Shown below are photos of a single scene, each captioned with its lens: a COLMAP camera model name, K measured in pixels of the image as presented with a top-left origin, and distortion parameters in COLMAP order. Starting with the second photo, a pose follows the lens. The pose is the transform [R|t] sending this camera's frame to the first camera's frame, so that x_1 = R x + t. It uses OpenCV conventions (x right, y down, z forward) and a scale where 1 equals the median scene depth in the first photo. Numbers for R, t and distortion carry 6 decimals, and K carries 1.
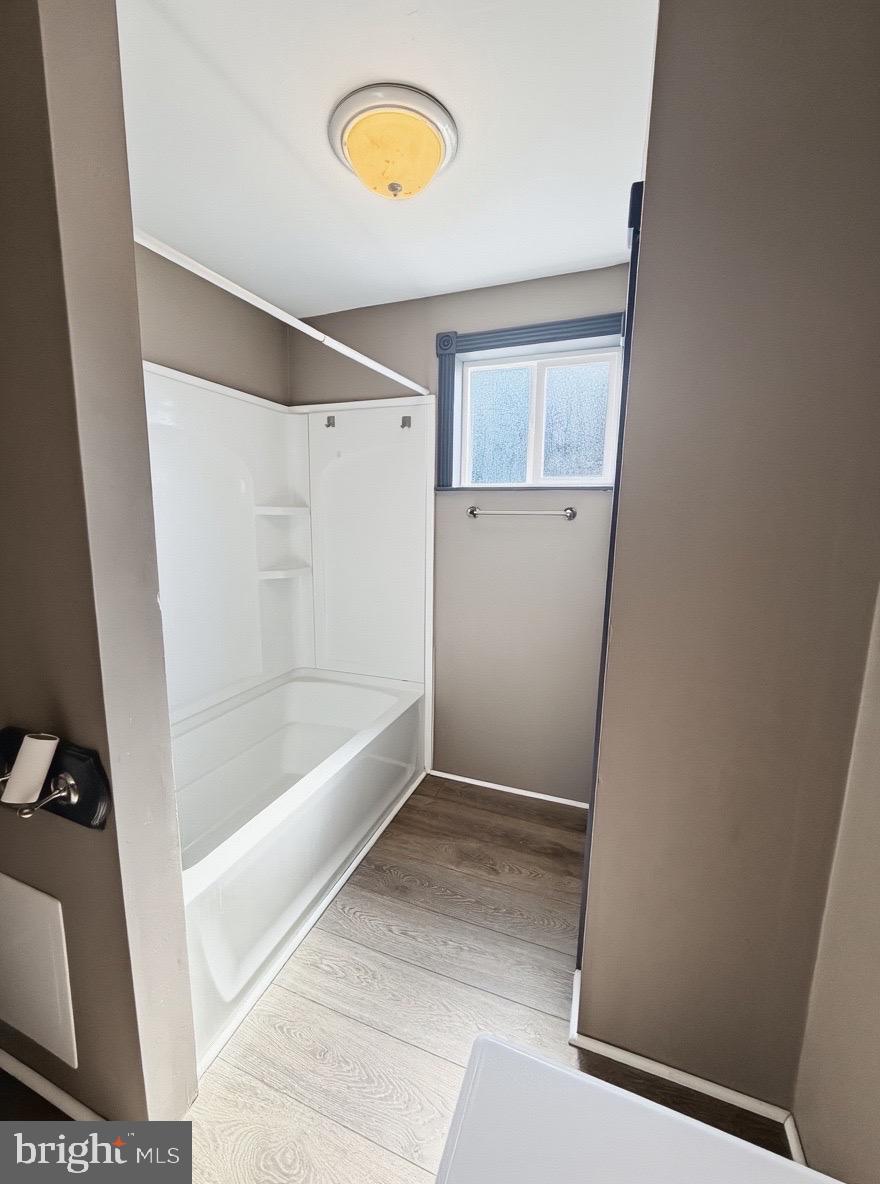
lens RADIAL K [[472.7, 0, 439.0], [0, 472.7, 589.8], [0, 0, 1]] dist [0.001558, 0.000052]
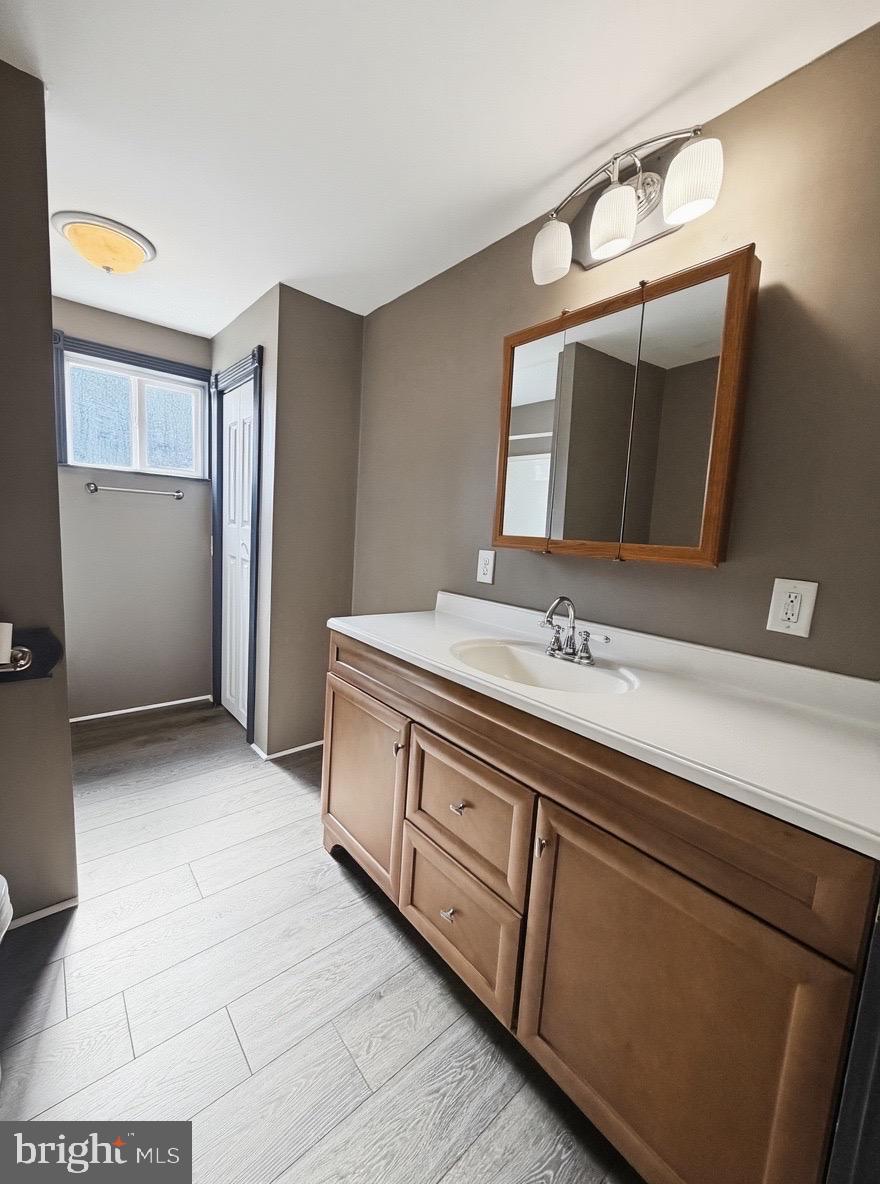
lens RADIAL K [[472.7, 0, 439.9], [0, 472.7, 587.7], [0, 0, 1]] dist [0.001558, 0.000052]
pose [[0.472683, -0.098304, 0.875732, -0.607342], [0.075726, 0.994614, 0.070775, 0.076154], [-0.877973, 0.032862, 0.477581, -0.362535]]
